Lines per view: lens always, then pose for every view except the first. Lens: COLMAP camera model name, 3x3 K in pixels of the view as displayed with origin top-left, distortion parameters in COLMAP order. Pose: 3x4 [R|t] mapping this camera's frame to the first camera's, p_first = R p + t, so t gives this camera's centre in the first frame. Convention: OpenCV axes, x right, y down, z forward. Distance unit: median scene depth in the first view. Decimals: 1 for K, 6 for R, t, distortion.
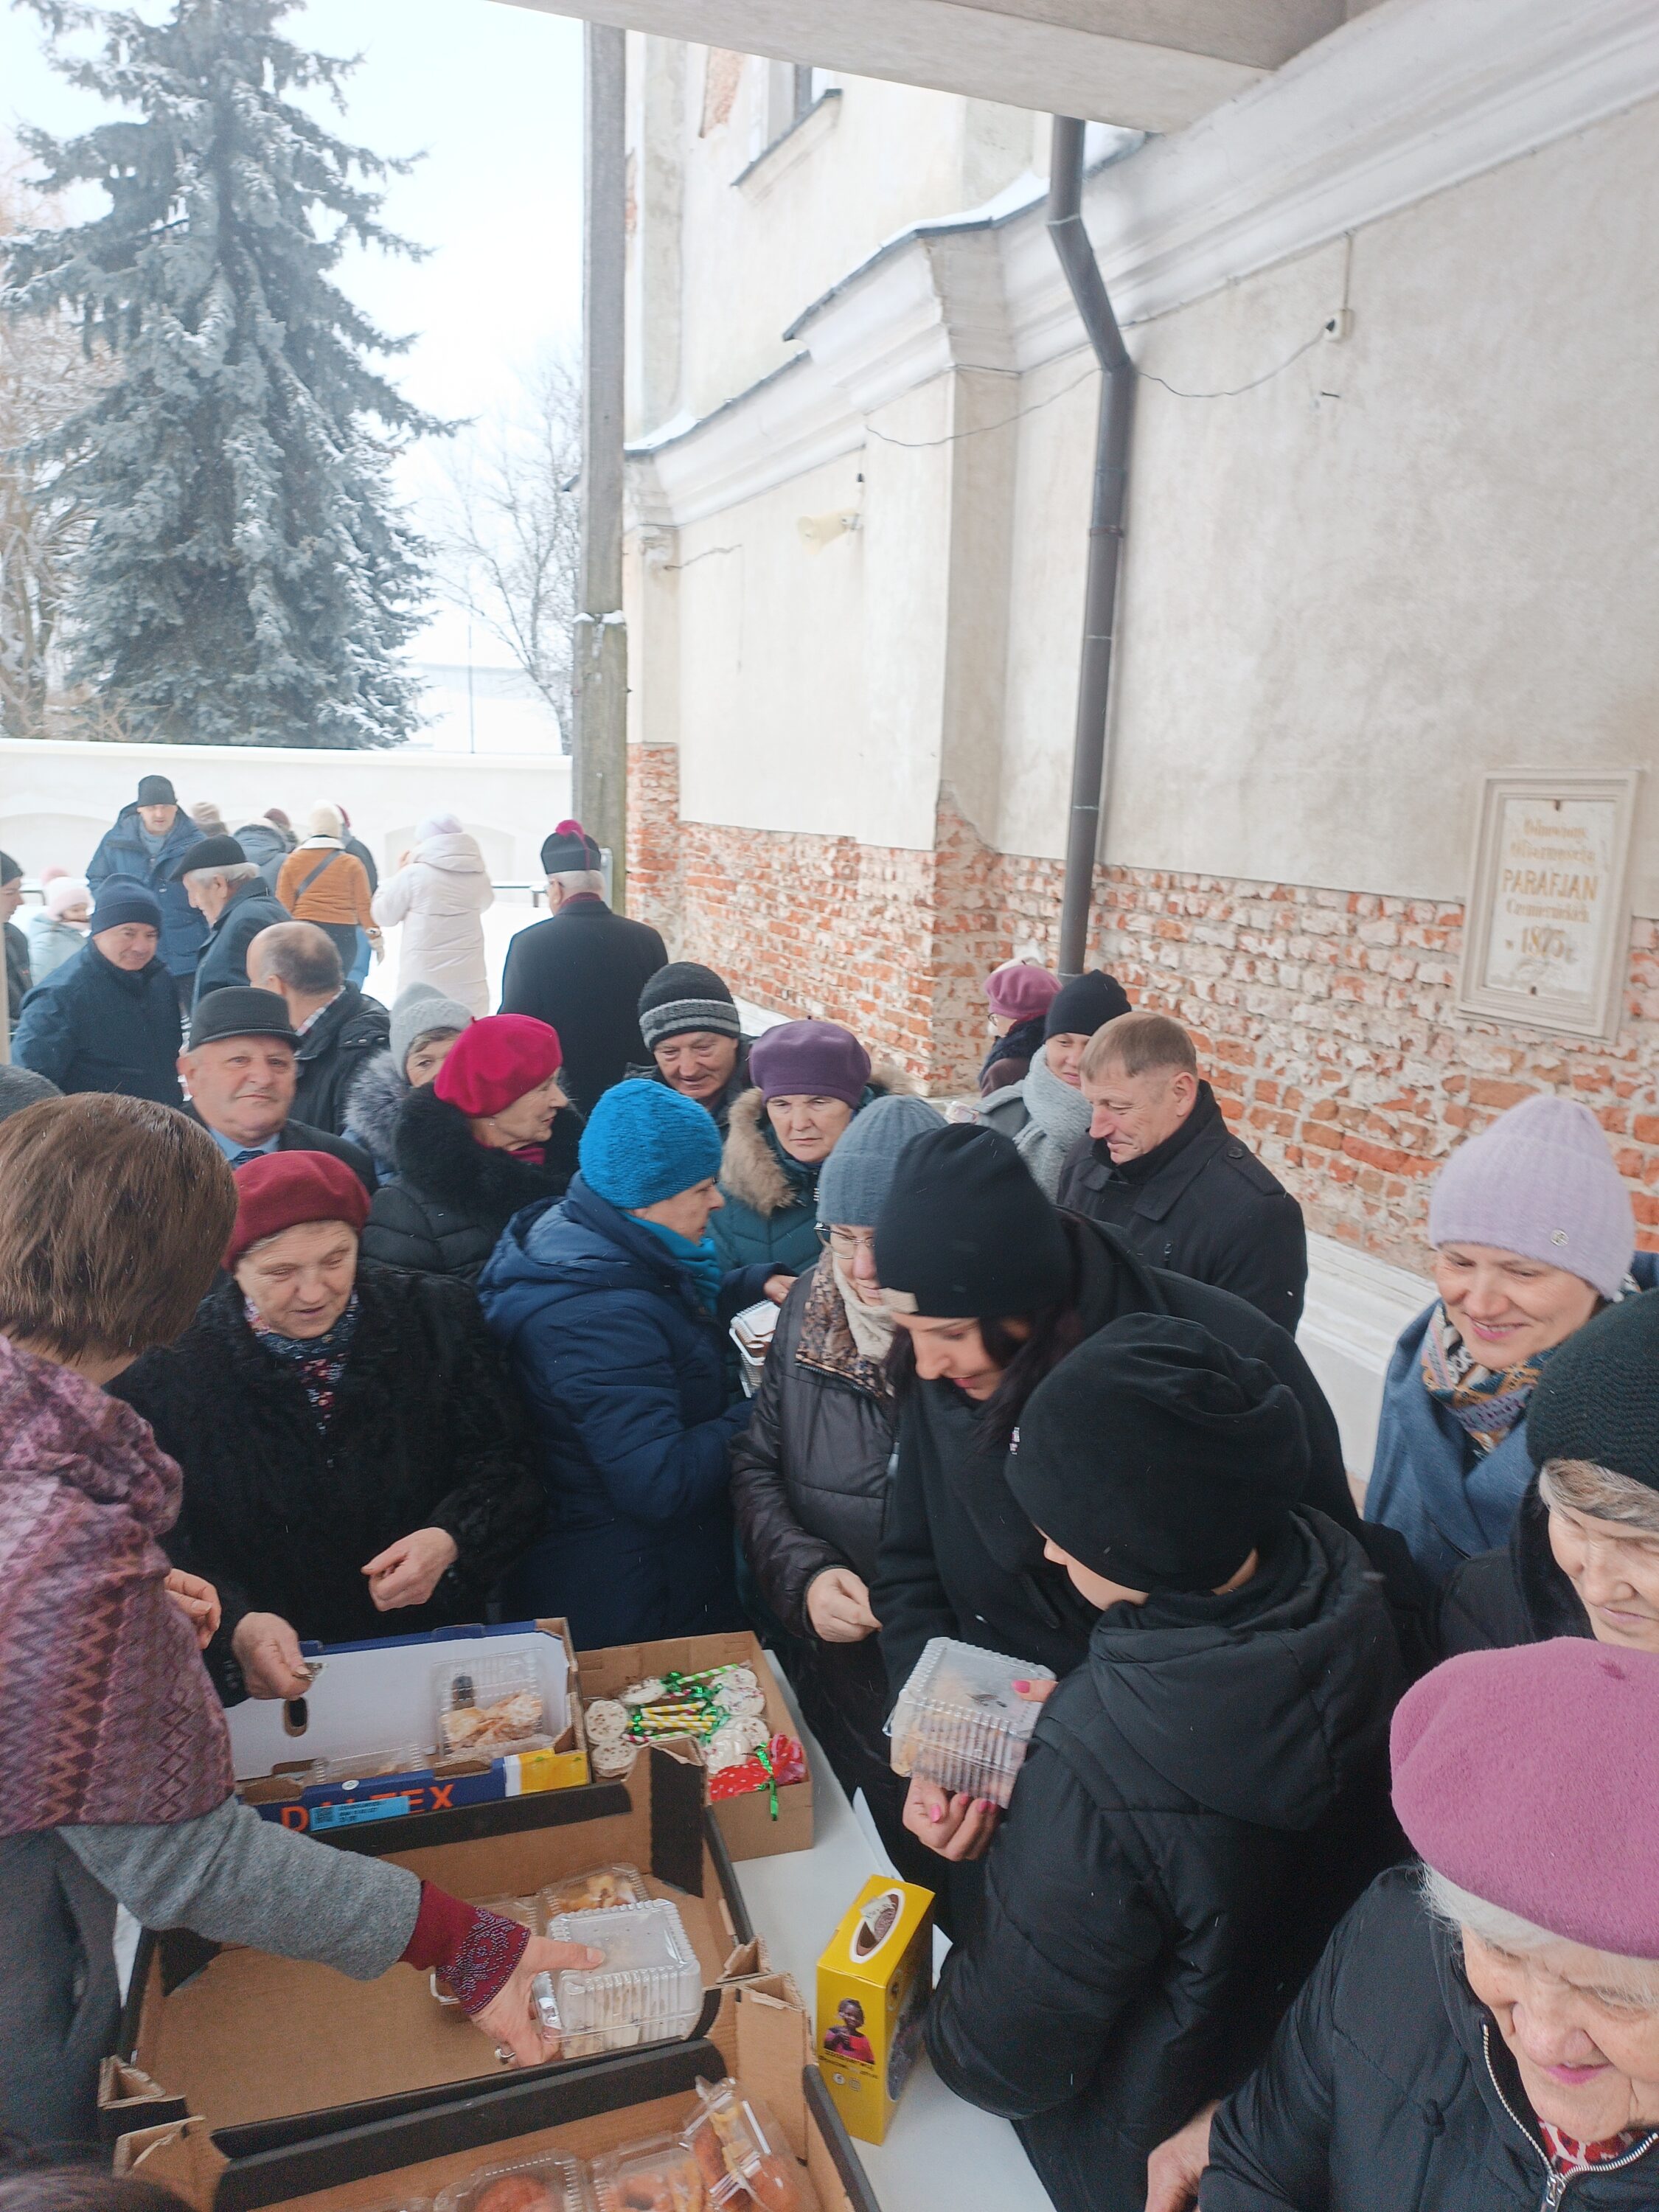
lens RADIAL K [[1595.7, 0, 840.6], [0, 1595.7, 1093.3], [0, 0, 1]] dist [0.042250, -0.035671]
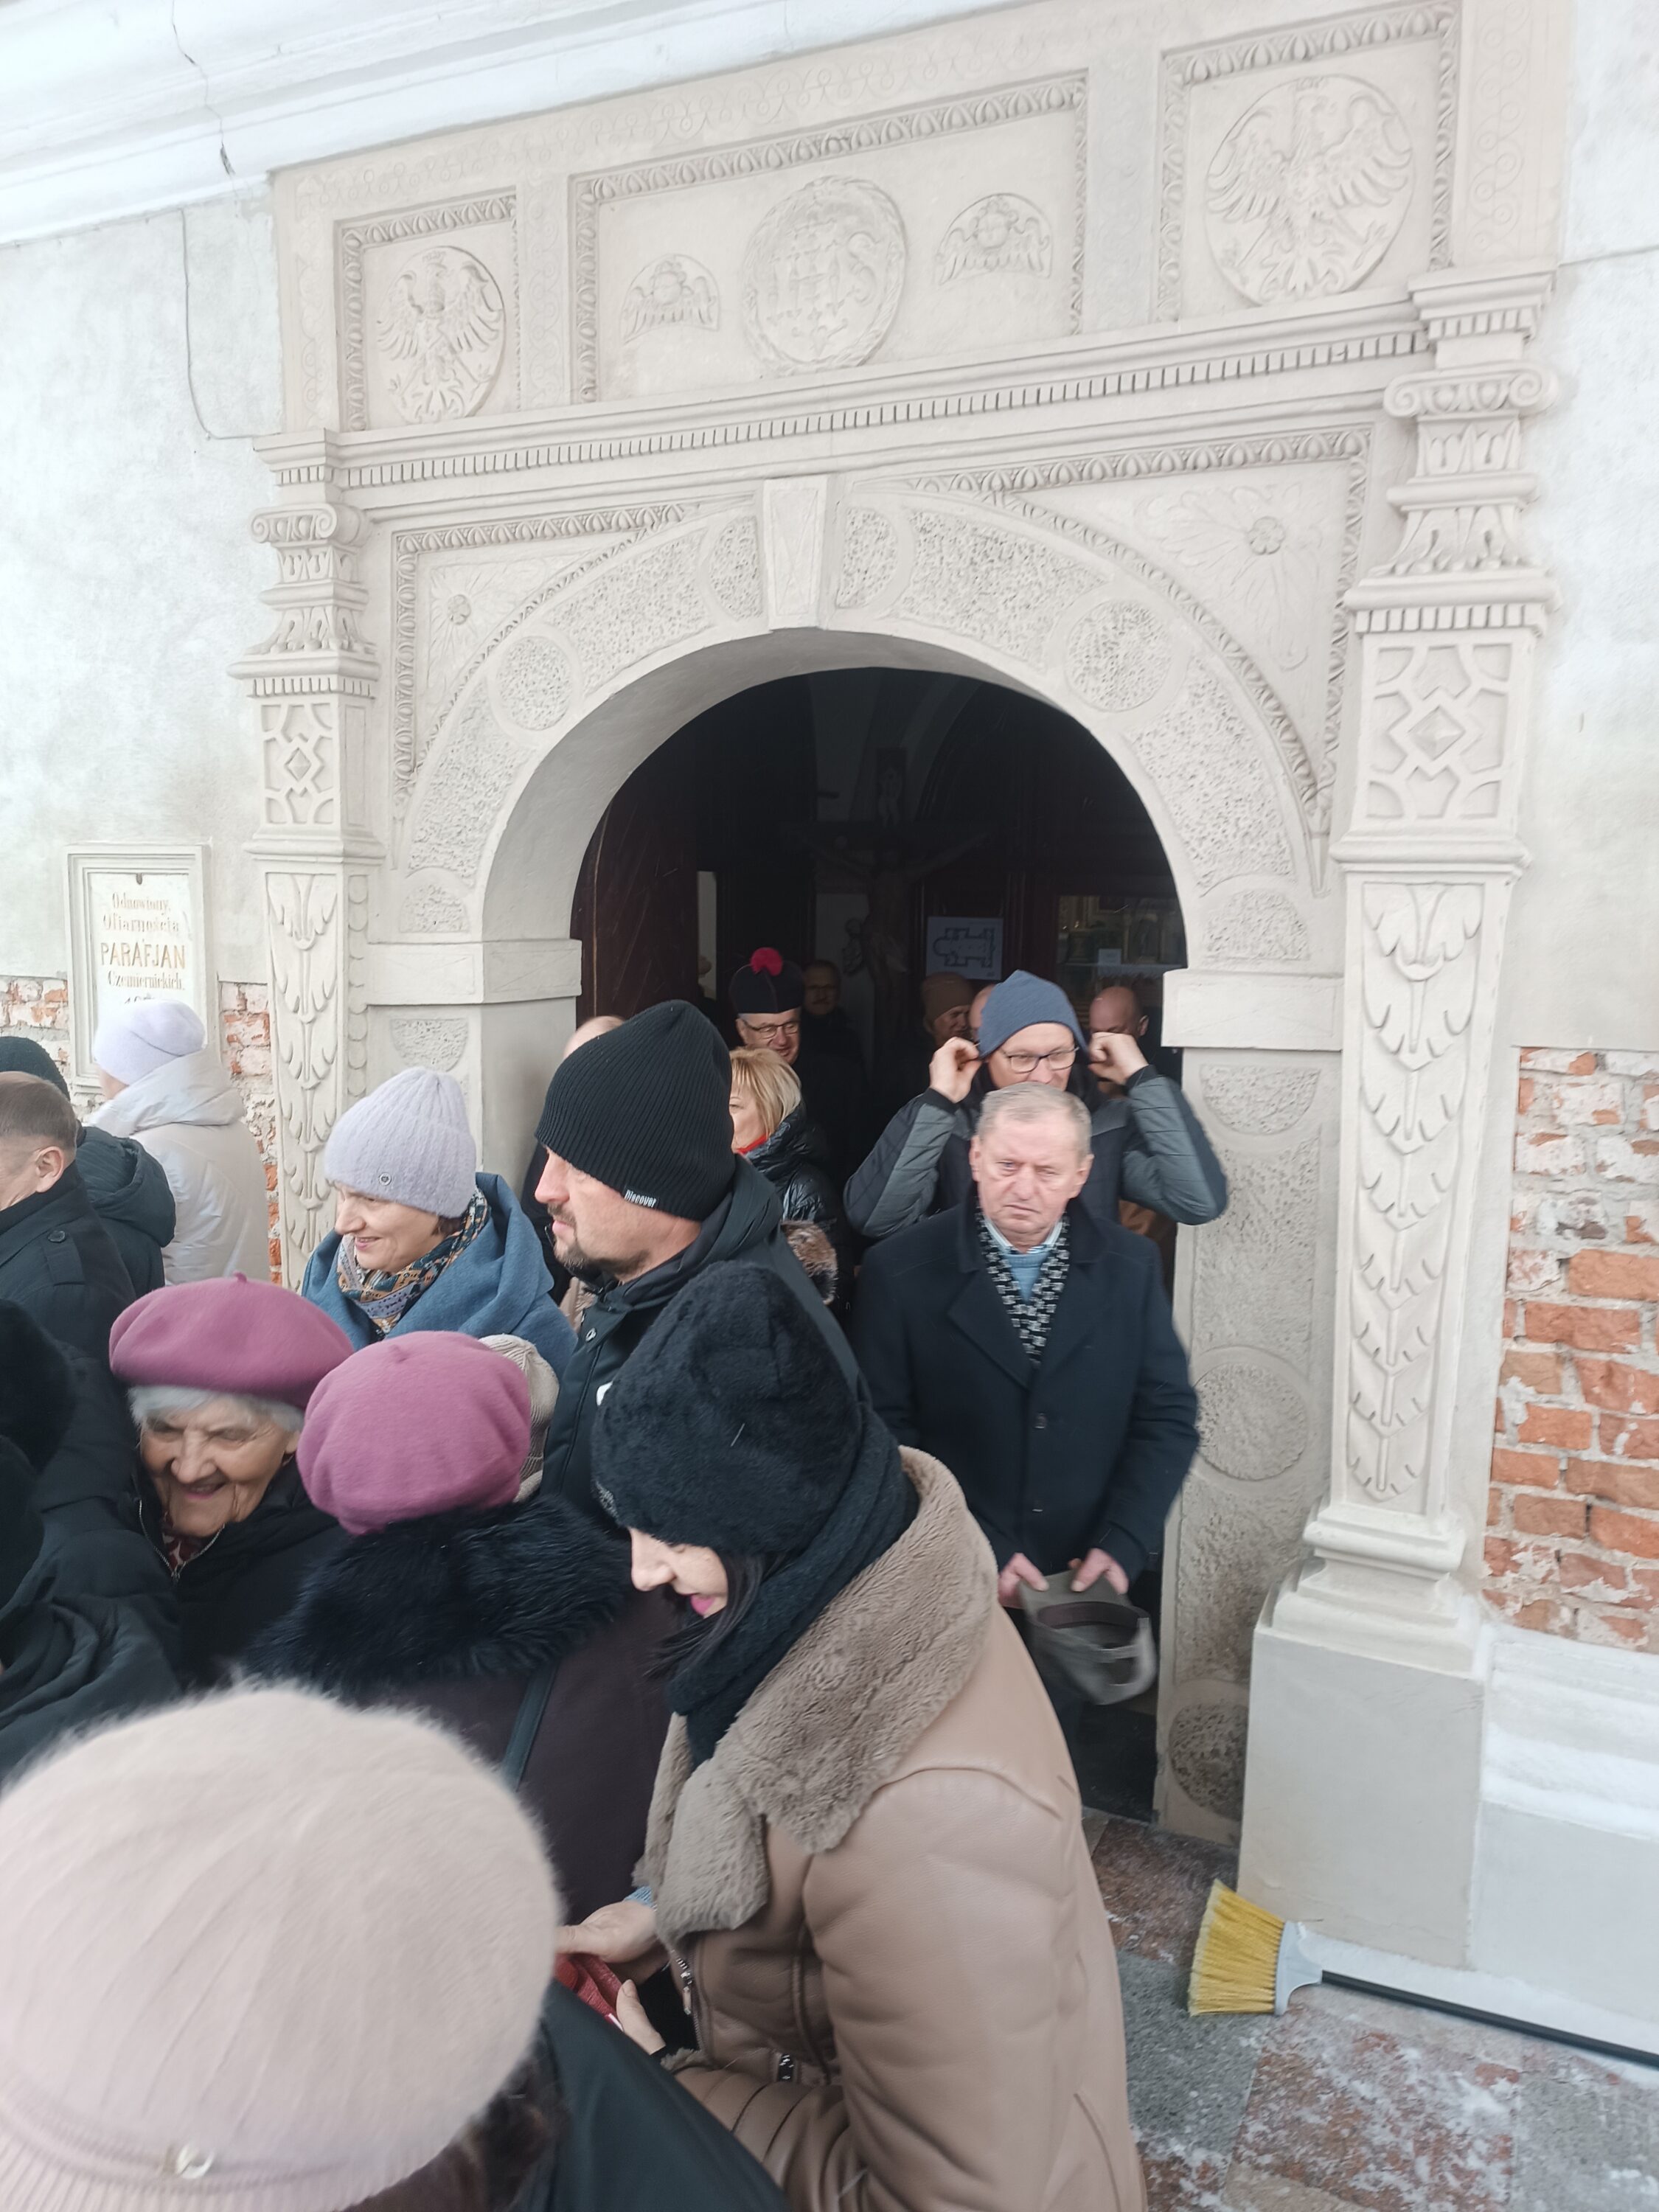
lens RADIAL K [[1587.3, 0, 835.2], [0, 1587.3, 1092.6], [0, 0, 1]] dist [0.042218, -0.037362]
pose [[0.731399, -0.104080, 0.673960, 0.039464], [0.139345, 0.990242, 0.001703, 0.010078], [-0.667561, 0.092667, 0.738766, -0.026022]]
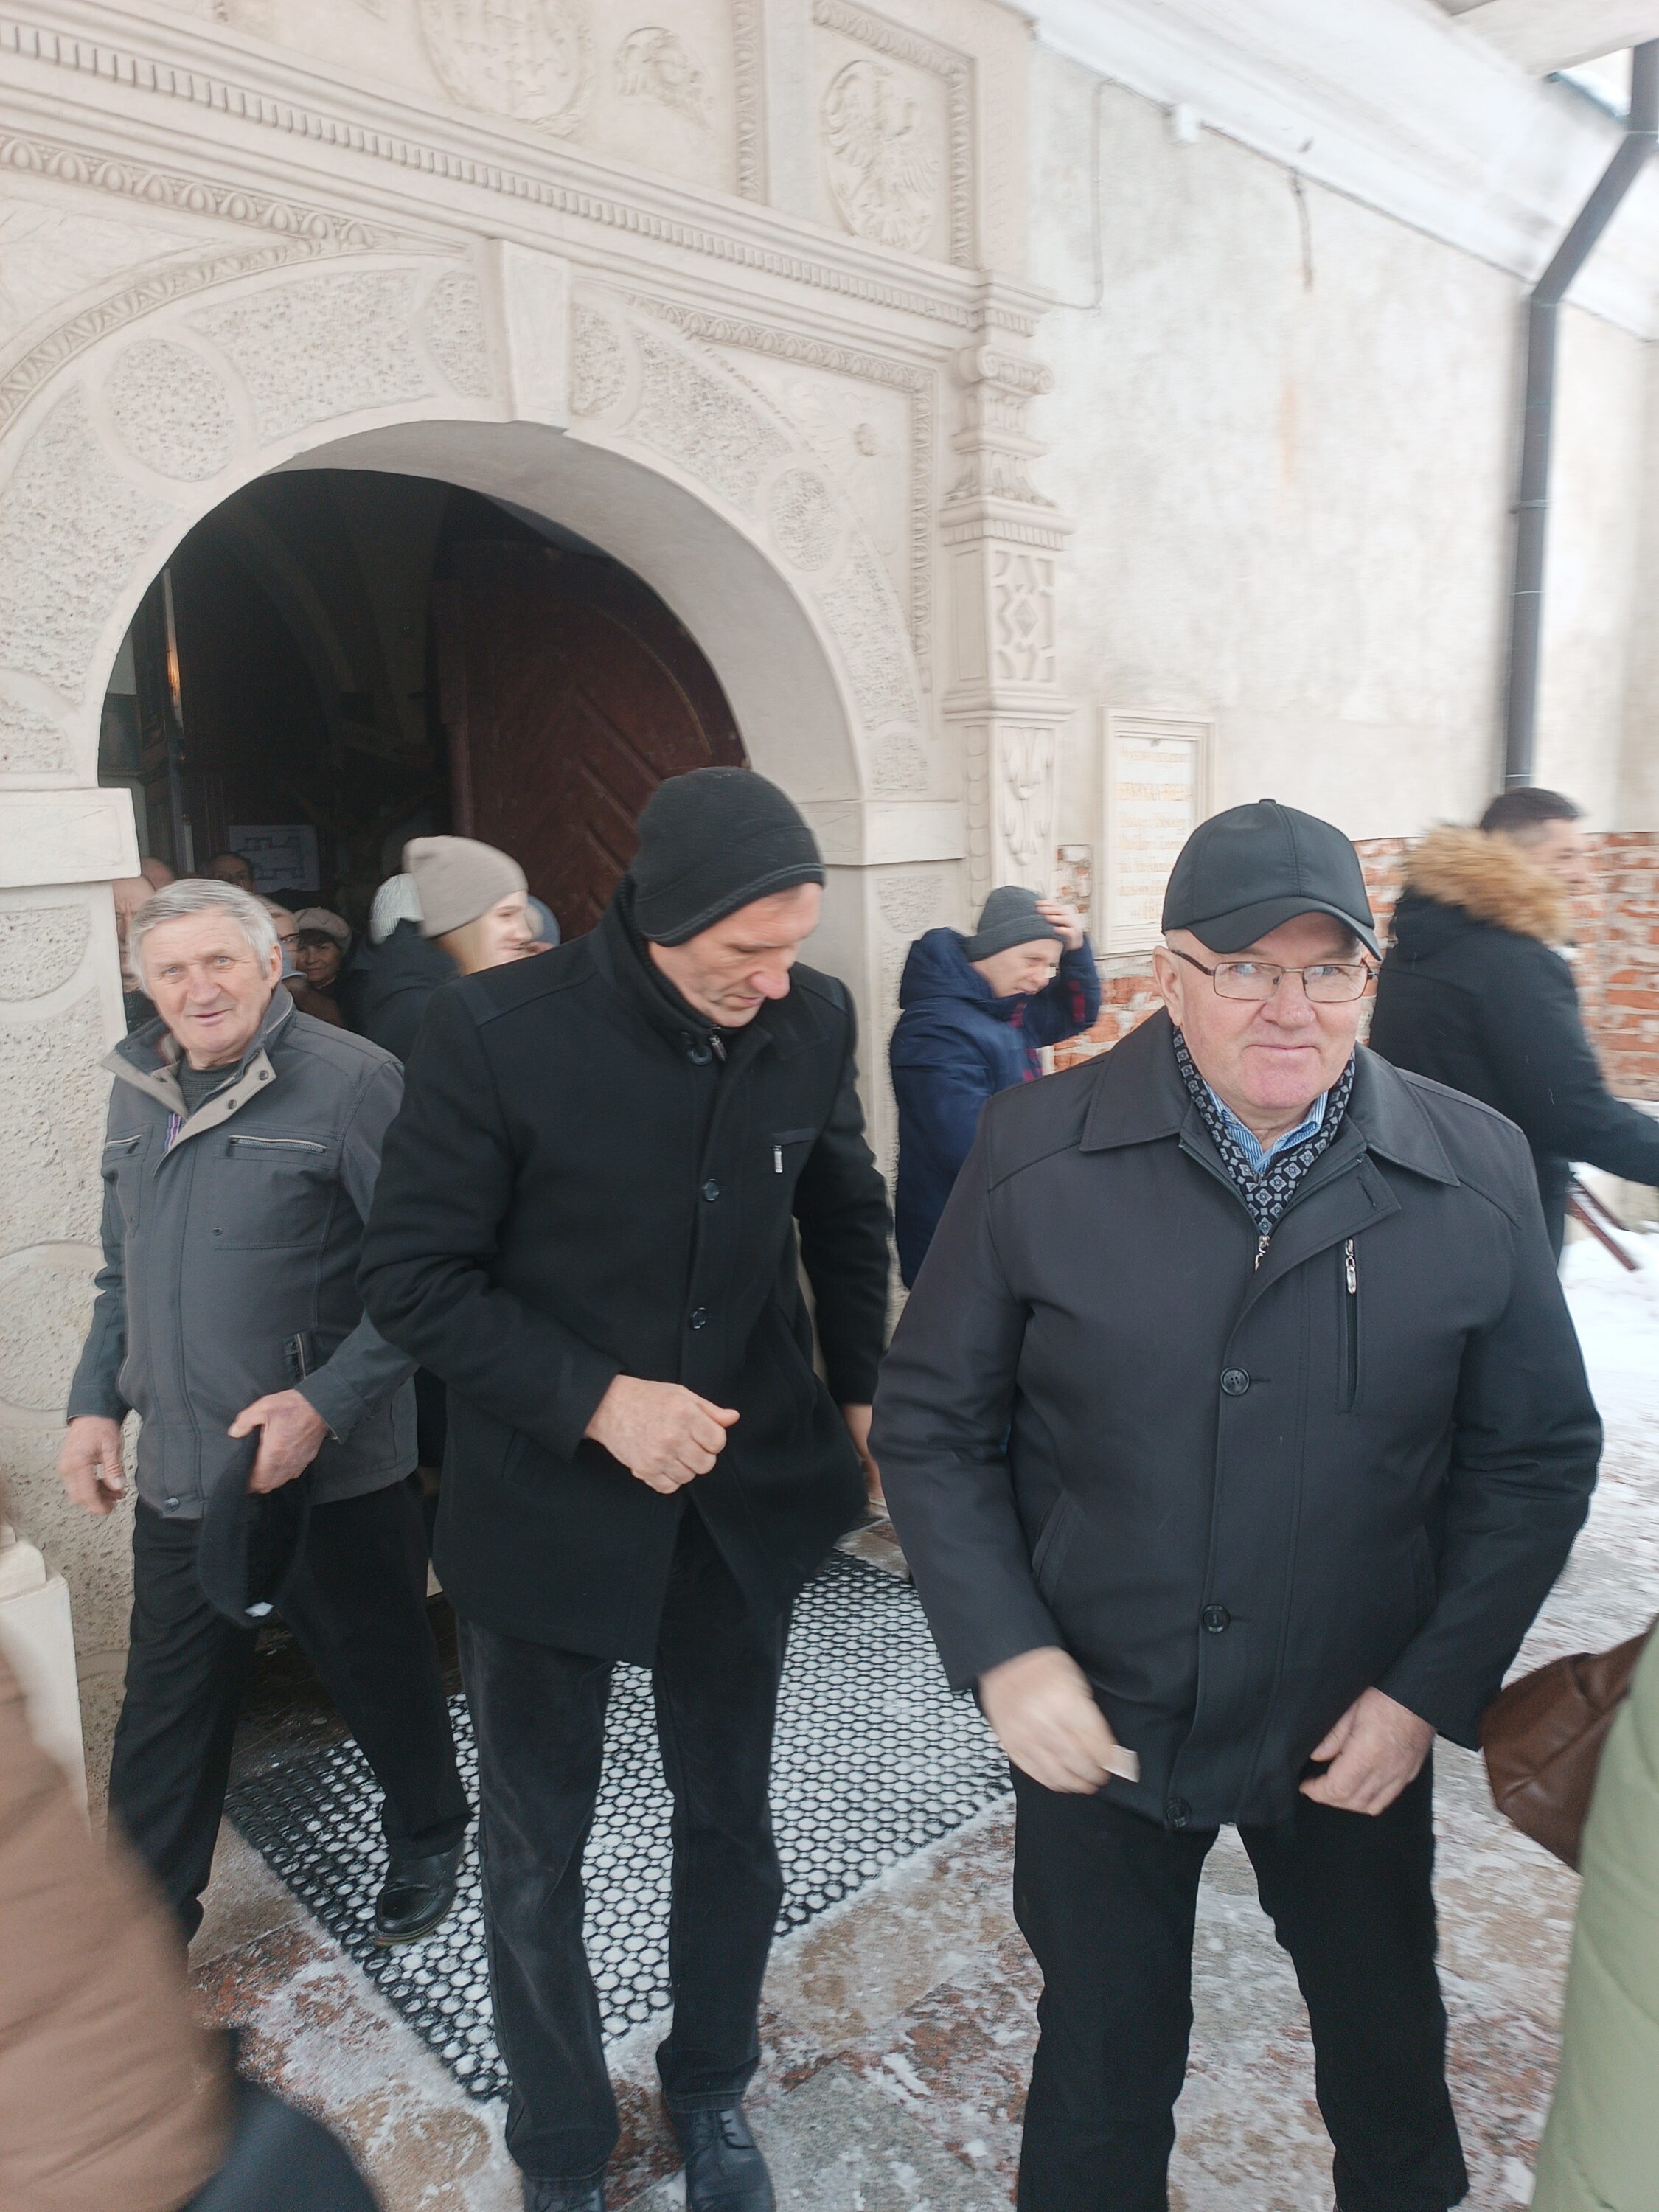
lens RADIAL K [[1590.2, 0, 835.3], [0, 1590.2, 1086.3], [0, 0, 1]] dist [0.028973, -0.002249]
pose [[-0.355560, -0.166668, 0.919673, -0.084703], [0.186863, 0.951430, 0.244668, -0.049495], [-0.915783, 0.258847, -0.307147, 0.424927]]
